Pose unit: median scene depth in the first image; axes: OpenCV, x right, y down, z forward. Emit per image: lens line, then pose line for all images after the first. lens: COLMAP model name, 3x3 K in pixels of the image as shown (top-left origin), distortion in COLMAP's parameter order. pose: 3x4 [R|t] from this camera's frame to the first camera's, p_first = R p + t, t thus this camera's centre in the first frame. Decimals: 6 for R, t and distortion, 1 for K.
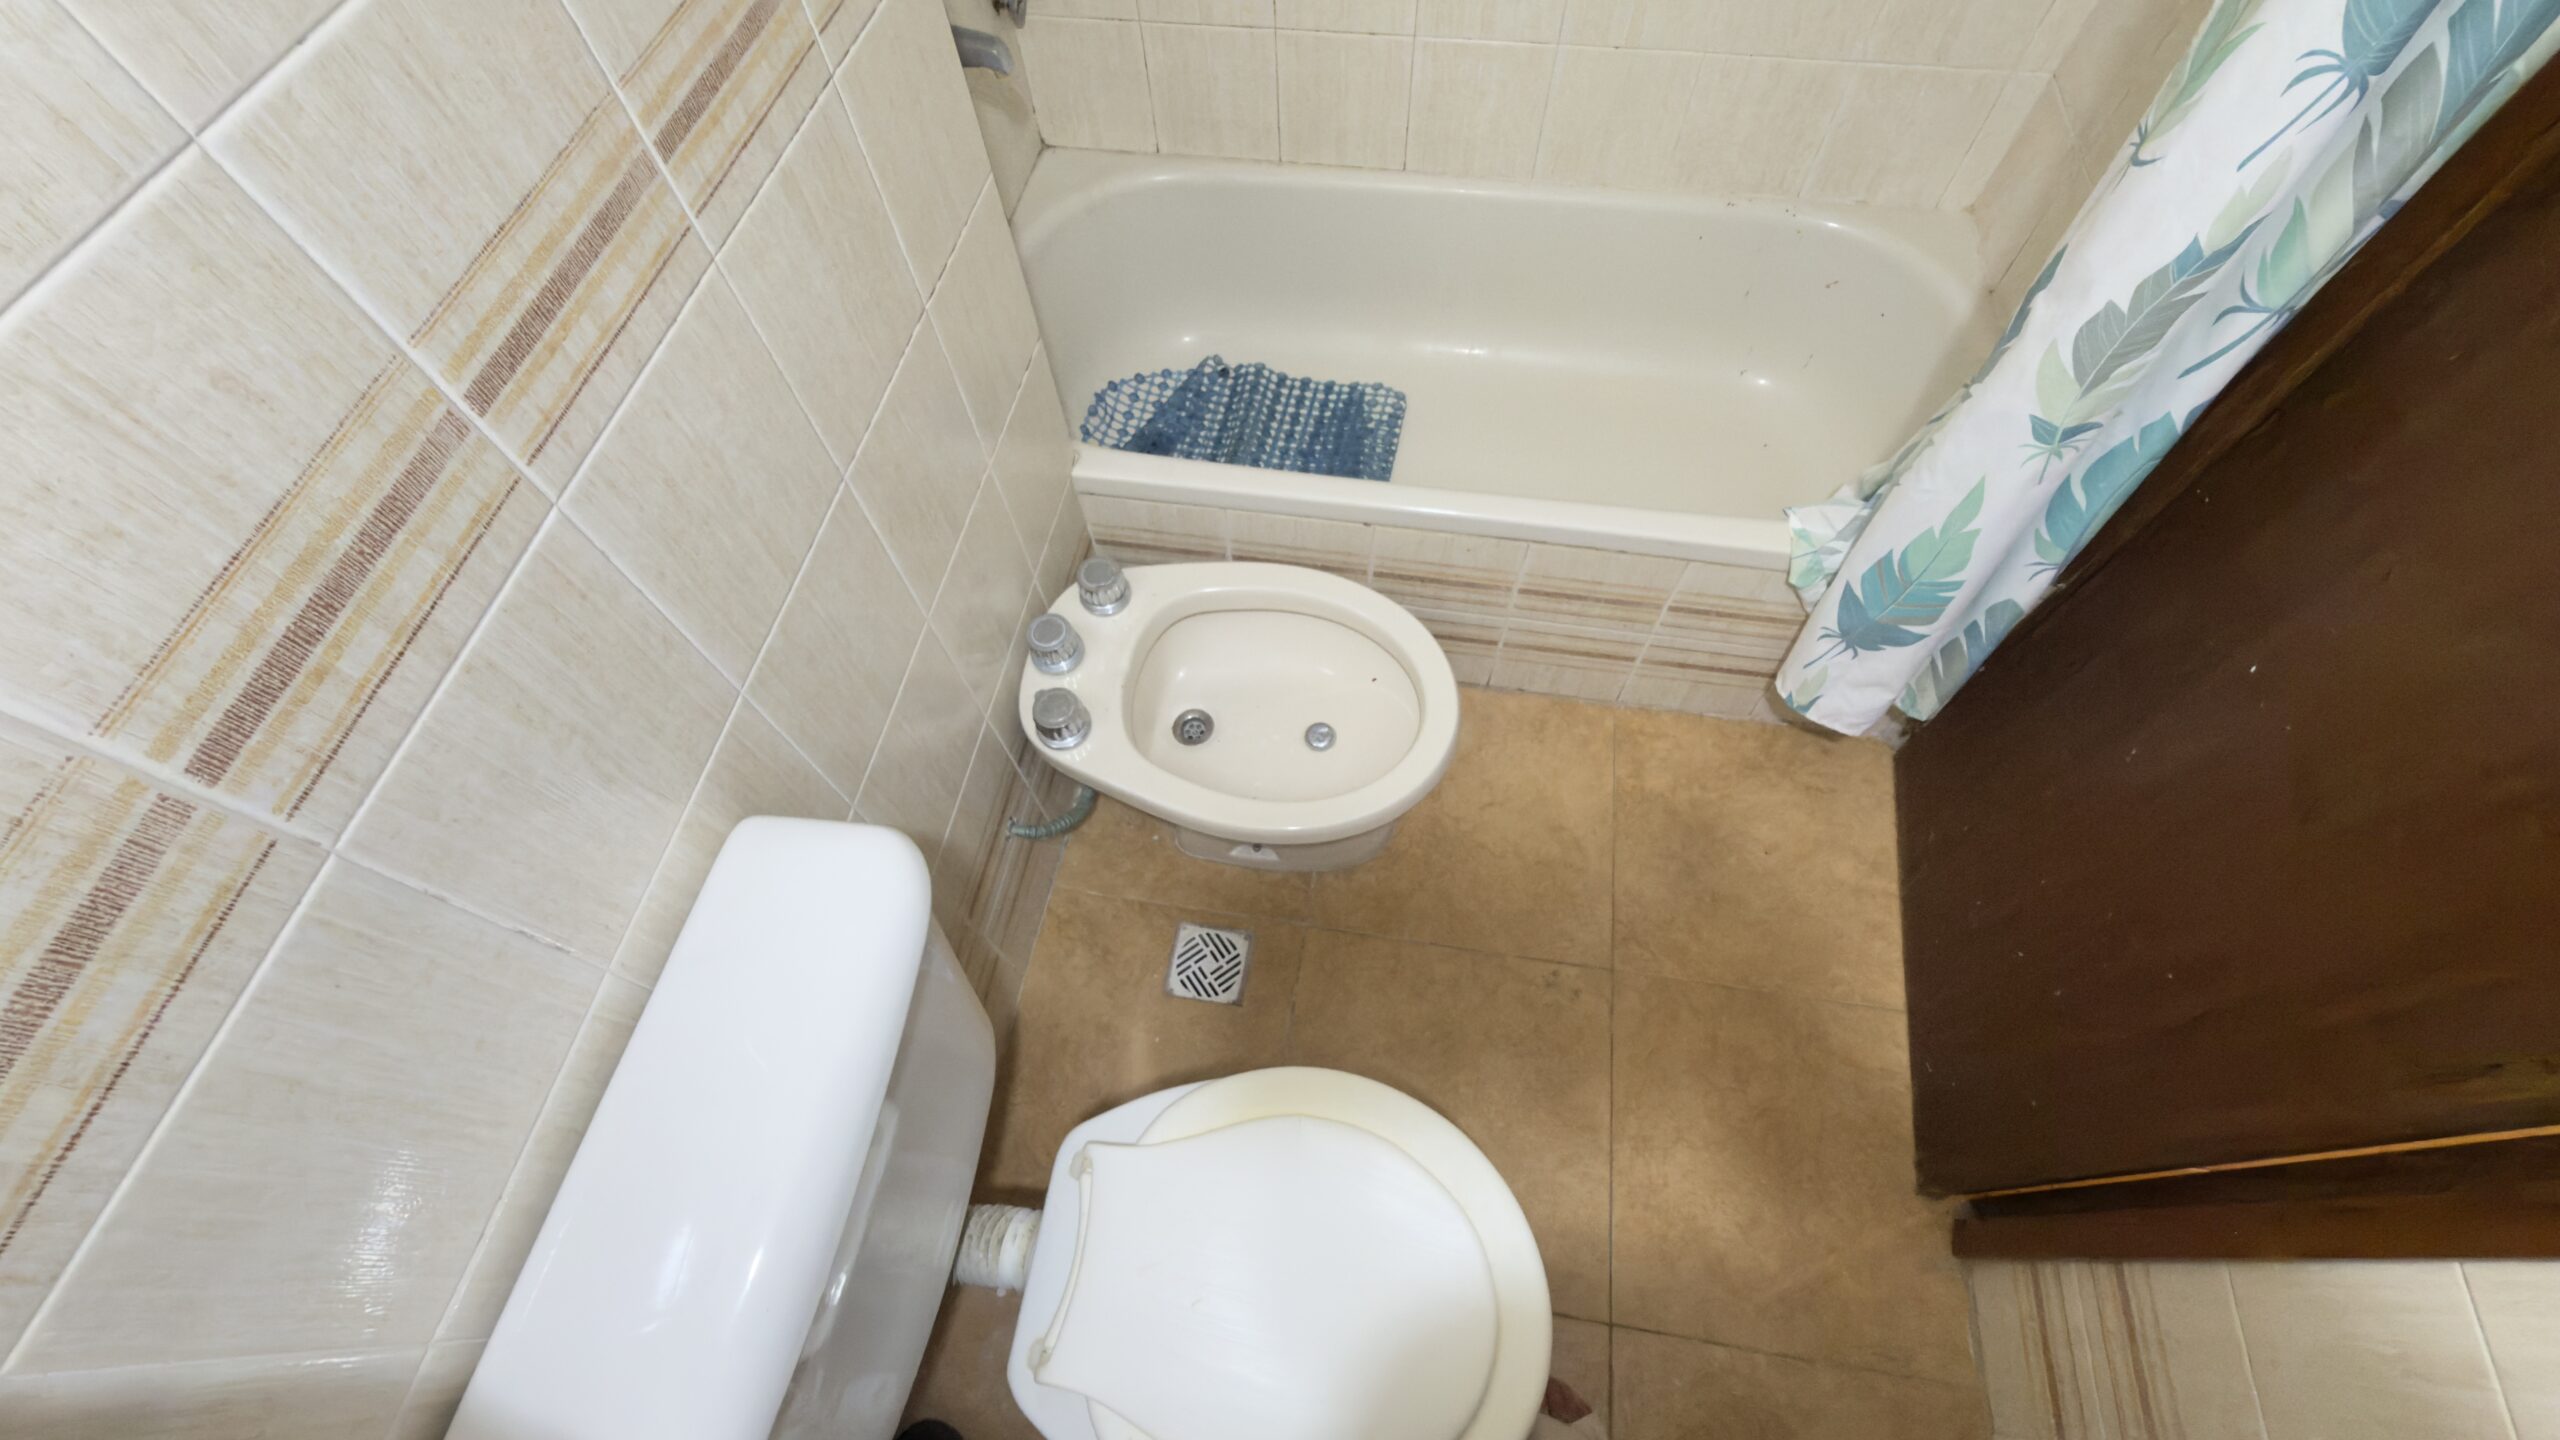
lens RADIAL K [[1017.4, 0, 1280.0], [0, 1017.4, 720.0], [0, 0, 1]] dist [0.001206, 0.000500]
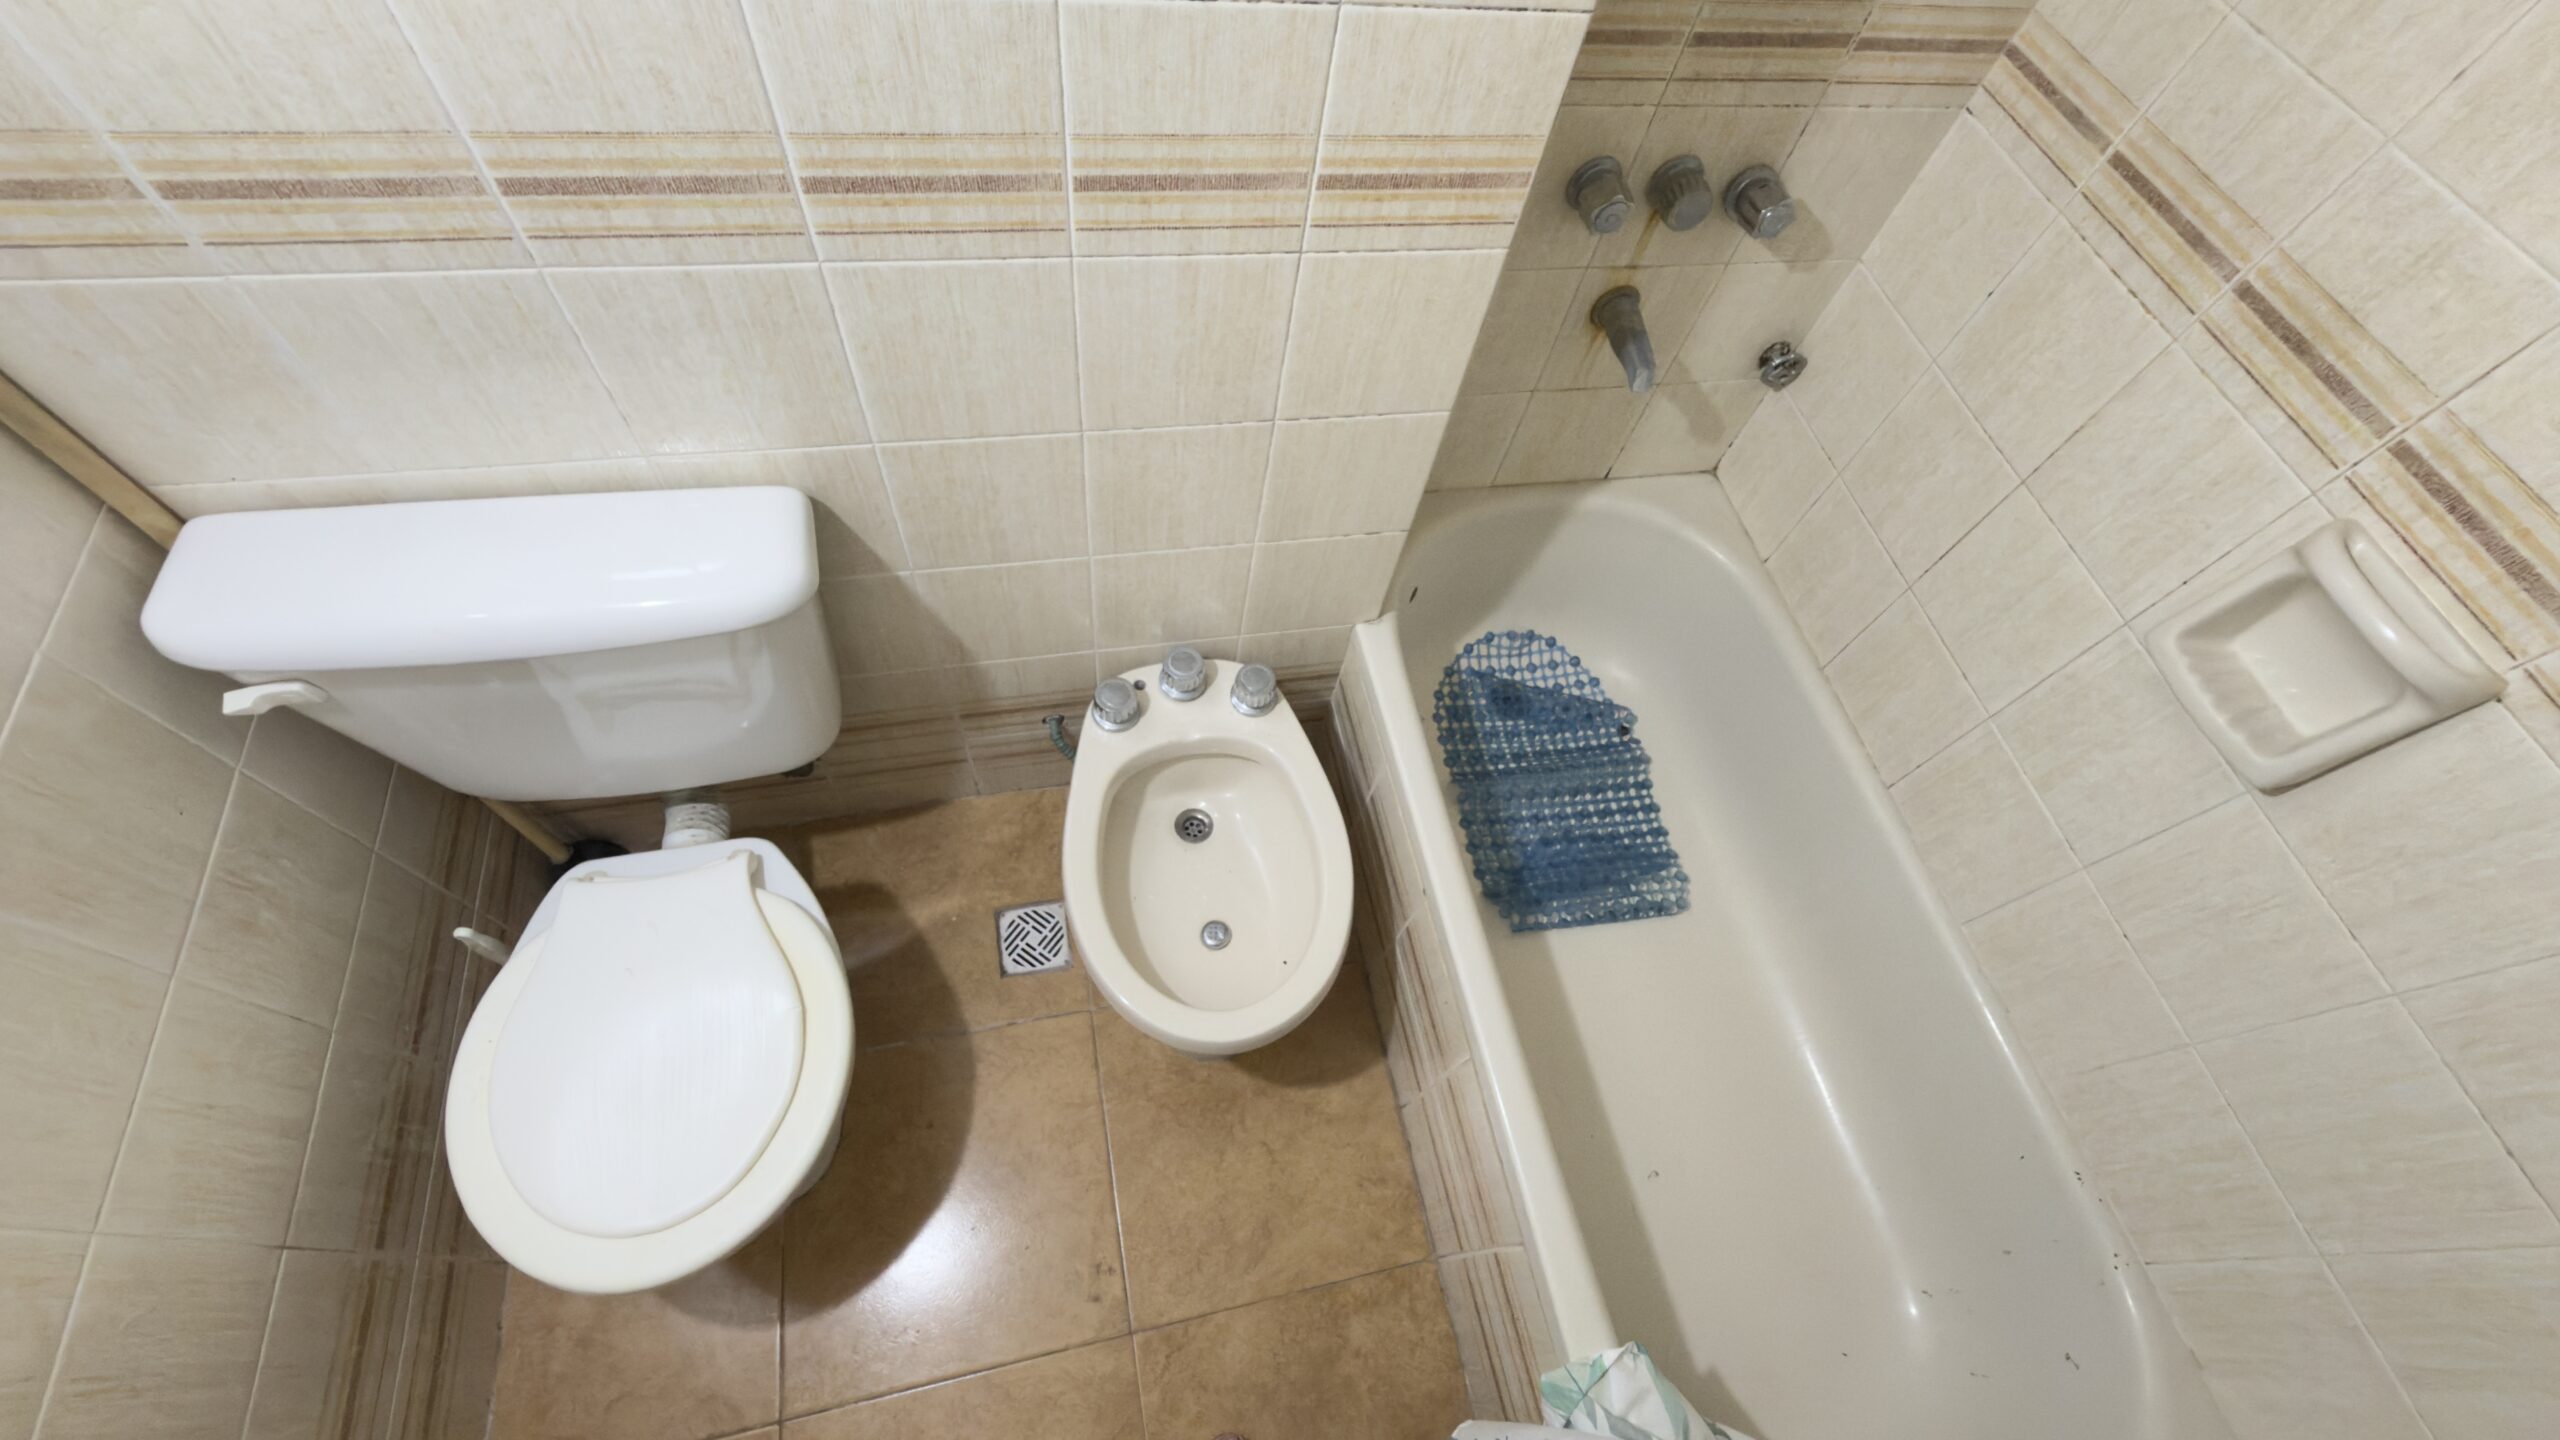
lens RADIAL K [[1017.4, 0, 1280.0], [0, 1017.4, 720.0], [0, 0, 1]] dist [0.001206, 0.000500]
pose [[0.357783, 0.845733, -0.395889, 0.234054], [-0.877497, 0.449490, 0.167205, -0.254343], [0.319359, 0.287568, 0.902948, 0.019513]]
